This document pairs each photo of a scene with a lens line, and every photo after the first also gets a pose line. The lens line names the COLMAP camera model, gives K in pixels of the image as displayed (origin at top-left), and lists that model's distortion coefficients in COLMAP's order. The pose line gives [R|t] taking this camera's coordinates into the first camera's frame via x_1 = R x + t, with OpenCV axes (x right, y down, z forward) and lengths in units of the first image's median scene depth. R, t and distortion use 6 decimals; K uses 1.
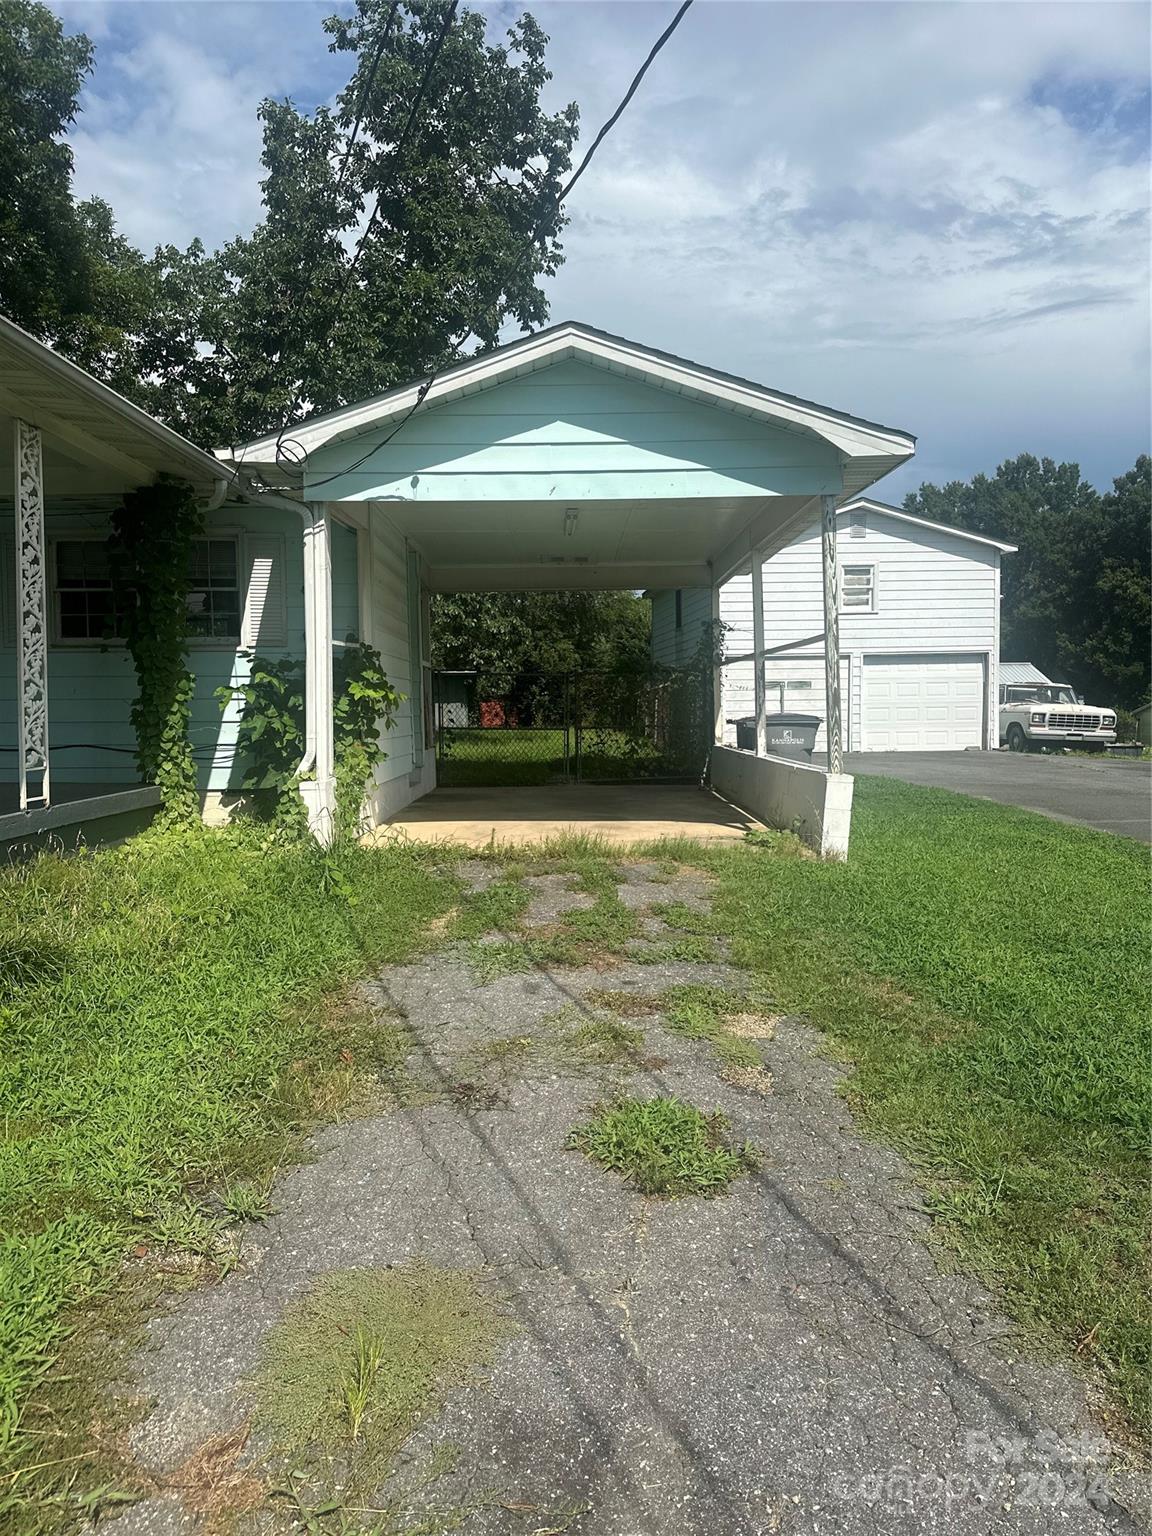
lens RADIAL K [[1099.8, 0, 567.0], [0, 1099.8, 790.7], [0, 0, 1]] dist [0.045697, -0.032743]
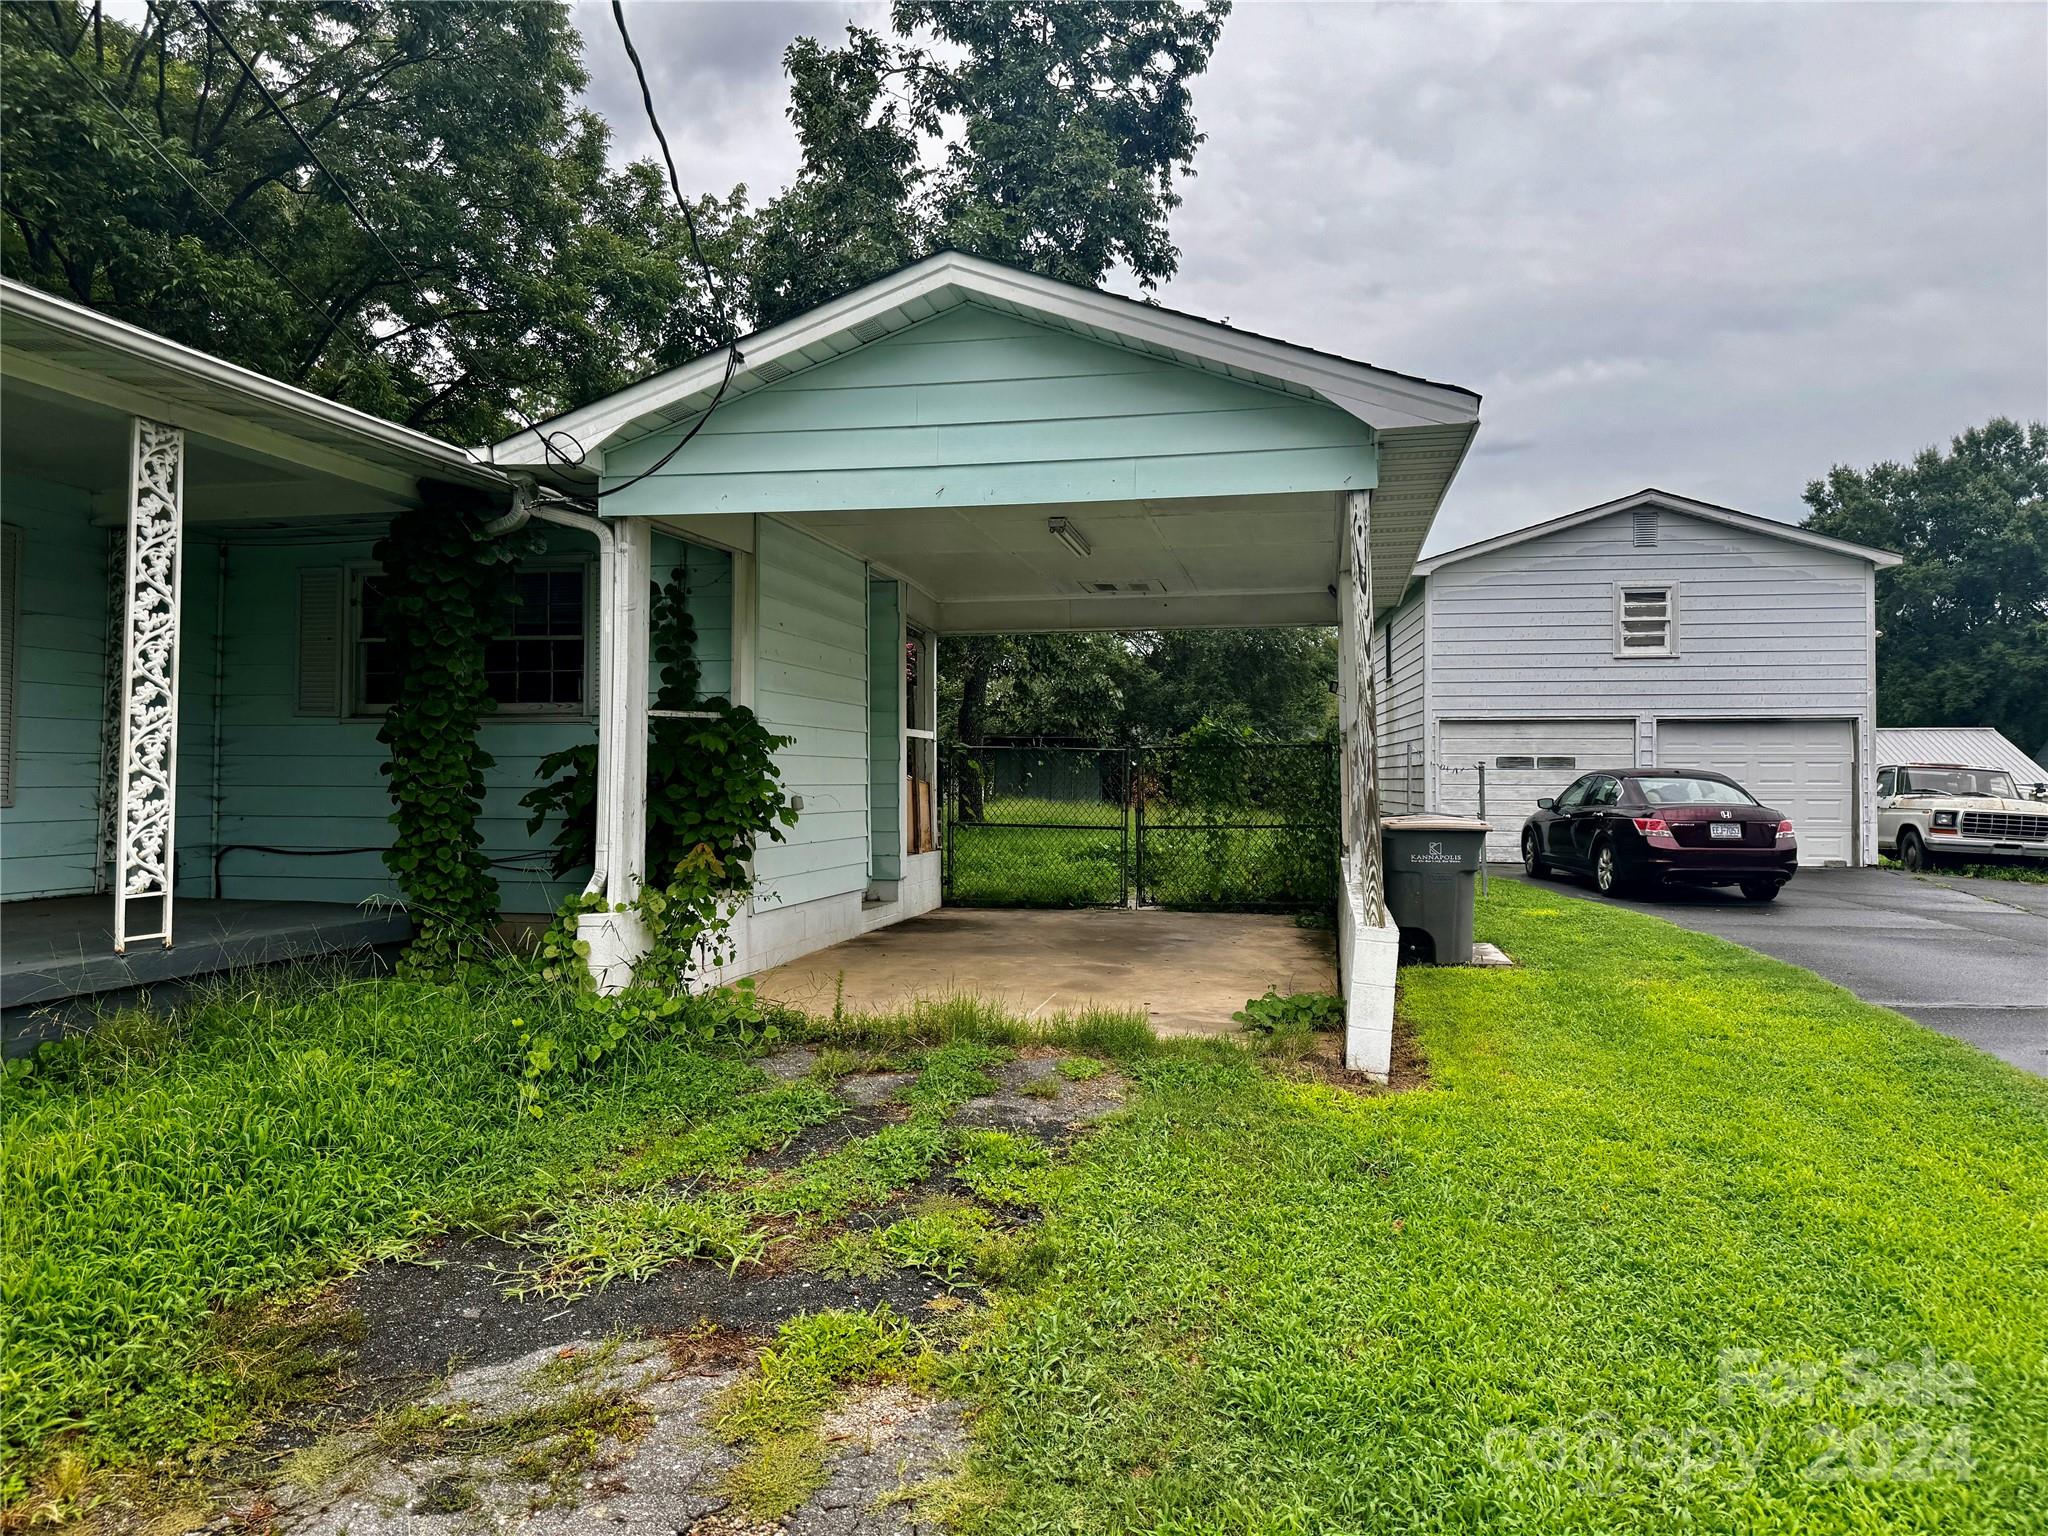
lens RADIAL K [[1451.7, 0, 1018.4], [0, 1451.7, 767.1], [0, 0, 1]] dist [0.048124, -0.037606]
pose [[0.977800, 0.013485, -0.209105, 0.091329], [-0.030337, 0.996523, -0.077595, -0.015677], [0.207332, 0.082216, 0.974810, 0.065328]]
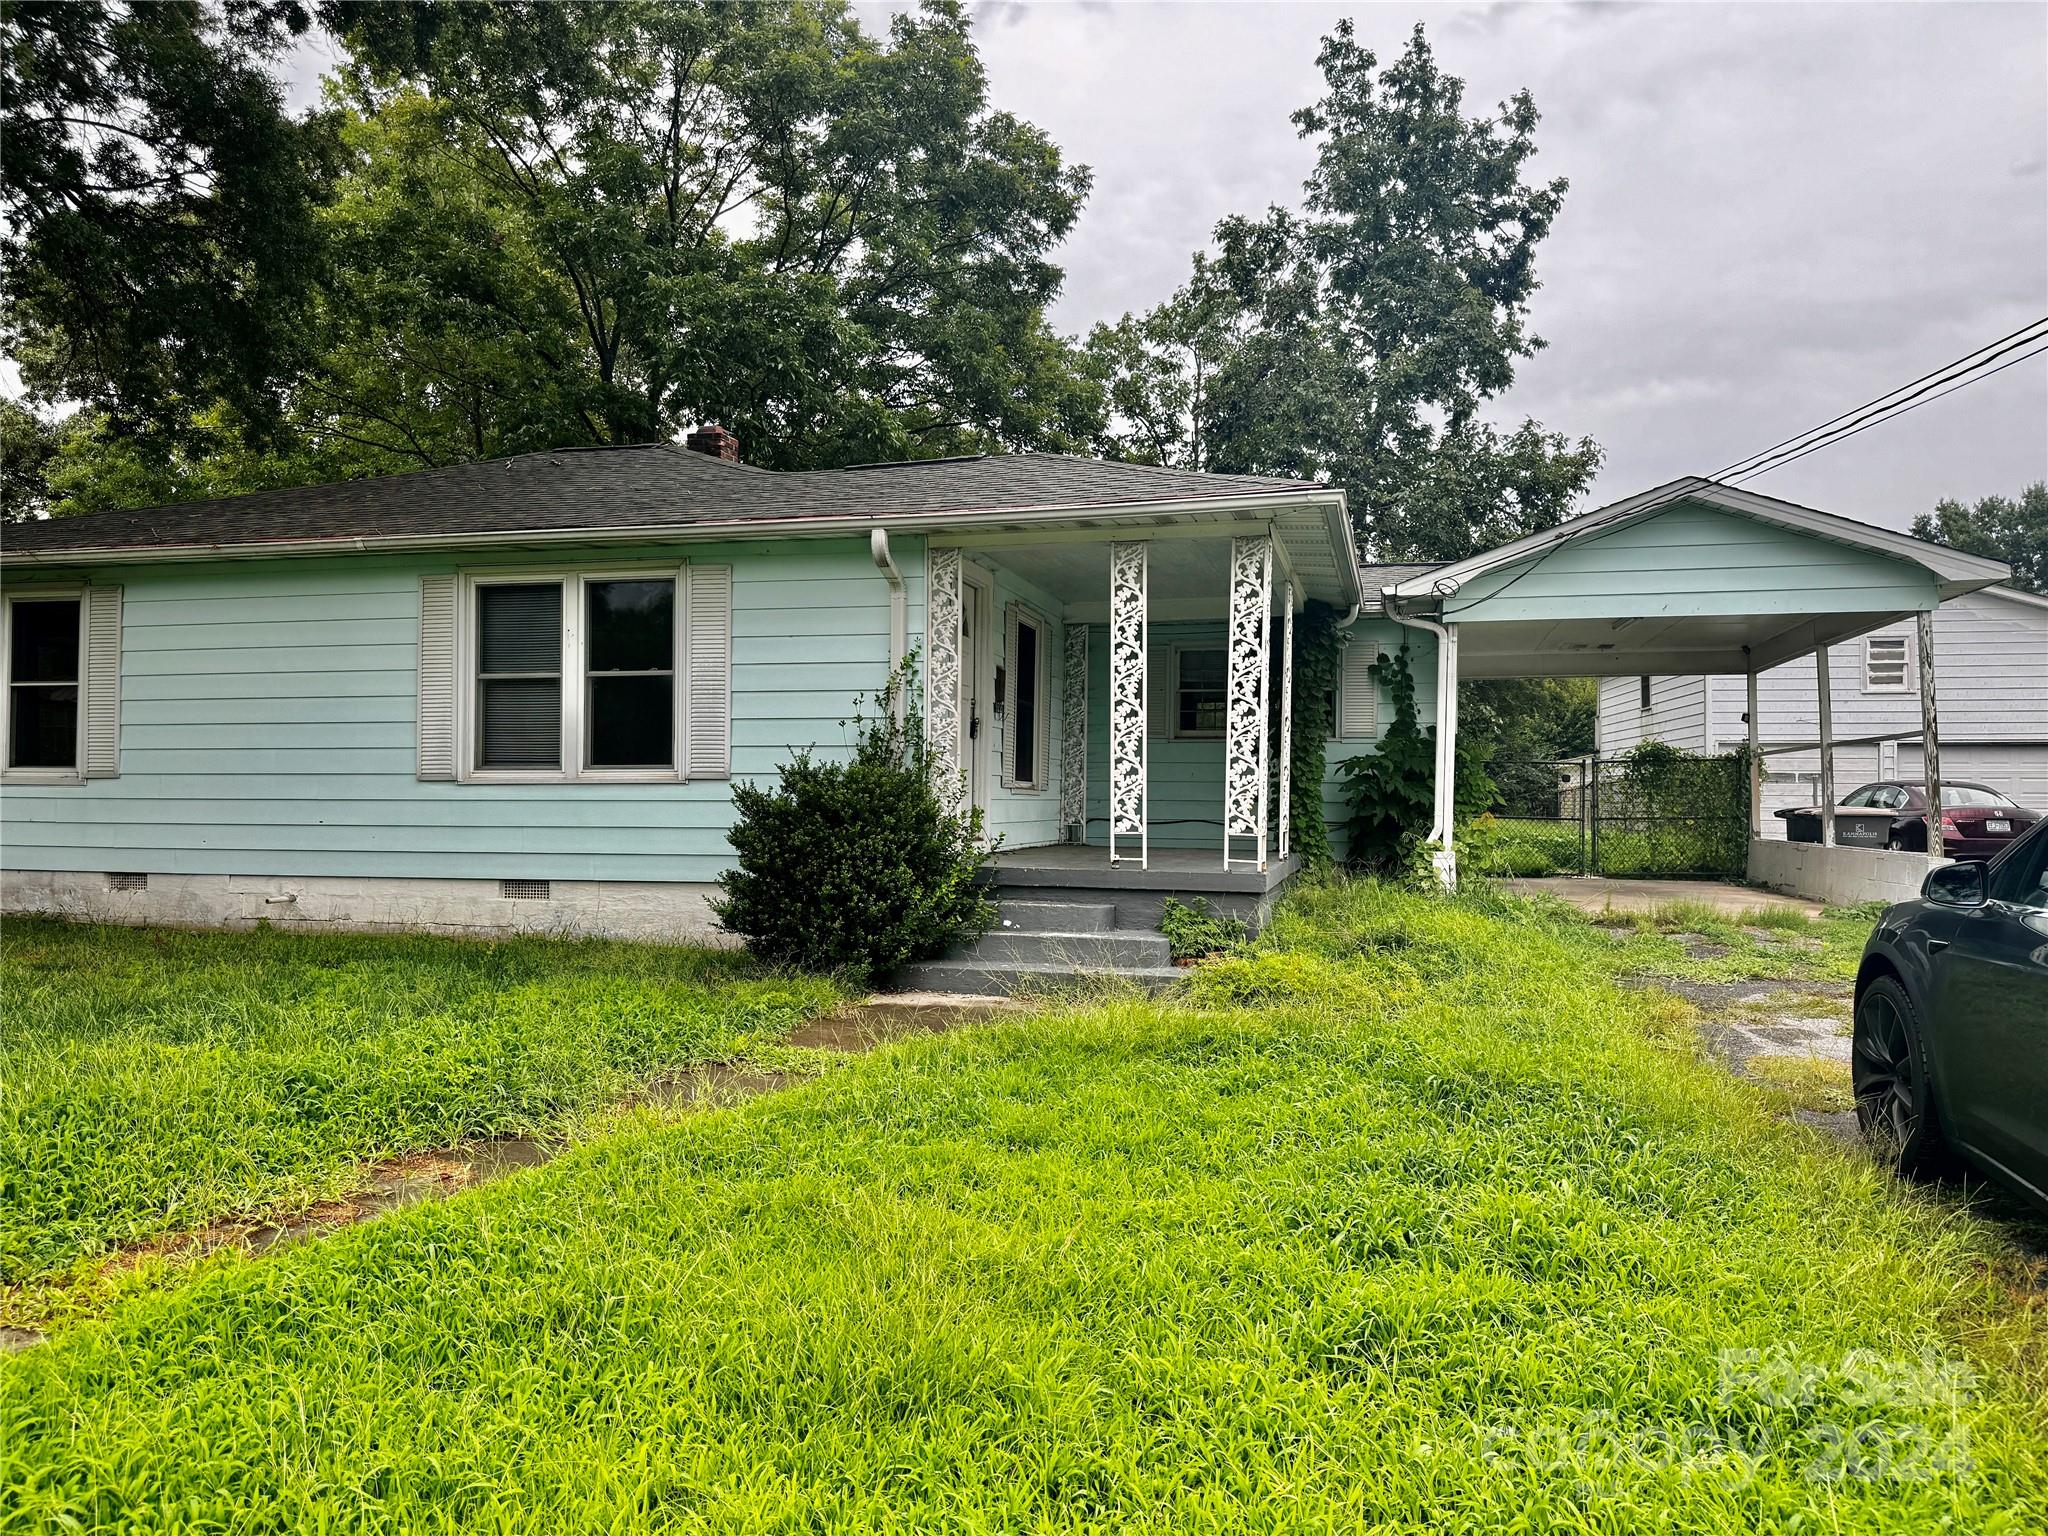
lens RADIAL K [[1451.7, 0, 1032.0], [0, 1451.7, 773.3], [0, 0, 1]] dist [0.048124, -0.037606]
pose [[0.970804, 0.016444, -0.239308, -0.120238], [-0.038329, 0.995463, -0.087083, 0.026330], [0.236790, 0.093713, 0.967031, -0.272989]]
